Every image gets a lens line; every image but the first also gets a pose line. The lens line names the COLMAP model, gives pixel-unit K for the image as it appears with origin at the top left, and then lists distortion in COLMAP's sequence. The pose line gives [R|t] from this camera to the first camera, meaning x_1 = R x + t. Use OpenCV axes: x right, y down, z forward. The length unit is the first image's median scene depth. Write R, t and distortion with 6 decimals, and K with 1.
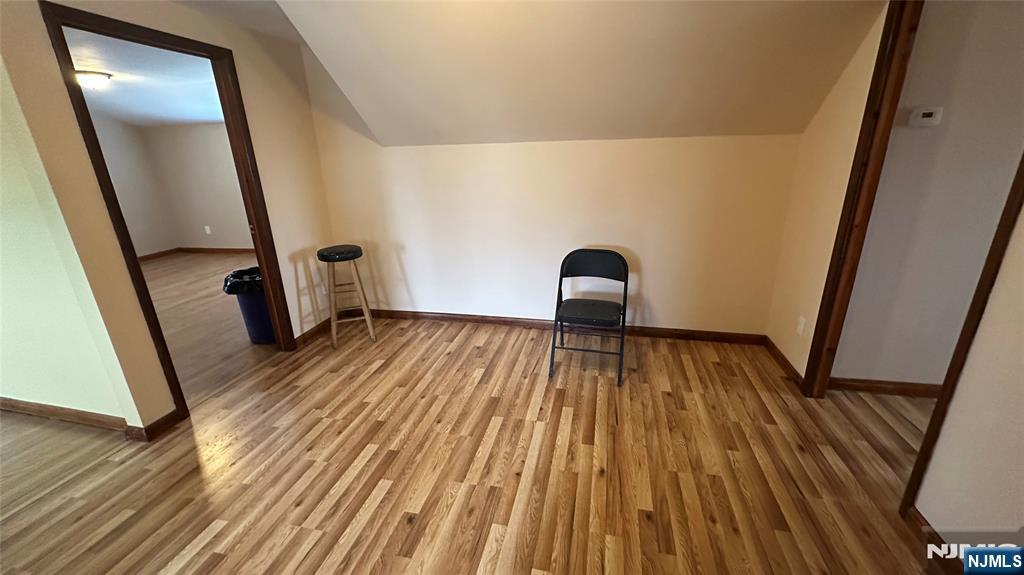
lens RADIAL K [[407.8, 0, 509.2], [0, 407.8, 287.3], [0, 0, 1]] dist [0.008018, 0.000291]
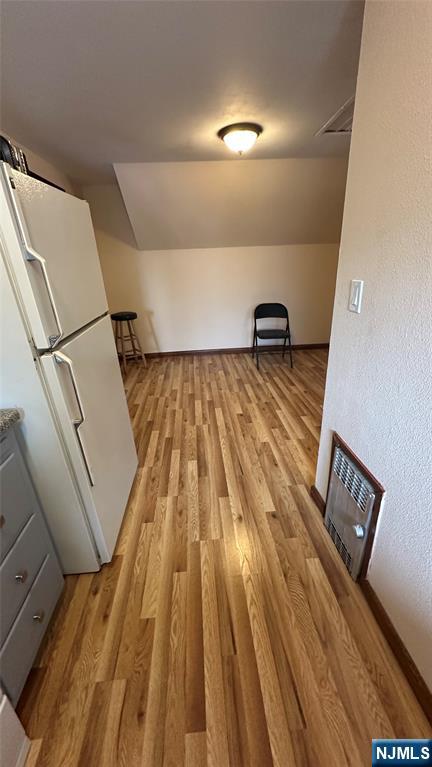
lens RADIAL K [[305.4, 0, 212.8], [0, 305.4, 384.1], [0, 0, 1]] dist [0.008018, 0.000291]
pose [[0.953724, -0.123077, 0.274342, -0.640777], [0.106778, 0.991553, 0.073631, 0.196496], [-0.281086, -0.040930, 0.958809, -0.437860]]
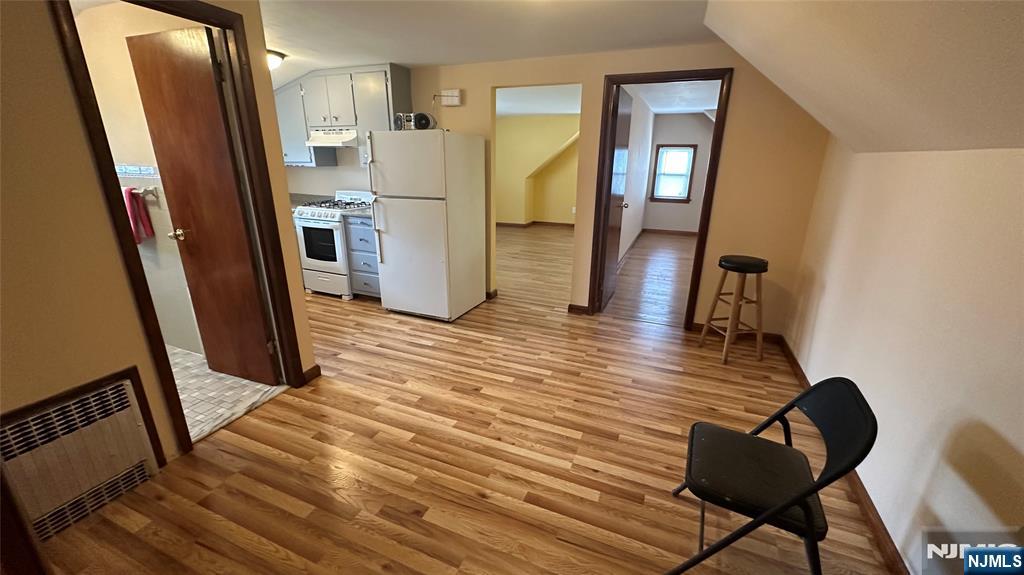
lens RADIAL K [[407.8, 0, 508.9], [0, 407.8, 292.3], [0, 0, 1]] dist [0.008018, 0.000291]
pose [[-0.168301, 0.336811, -0.926409, 0.816043], [-0.316546, 0.871572, 0.374382, -0.293813], [0.933527, 0.356259, -0.040070, 0.803127]]
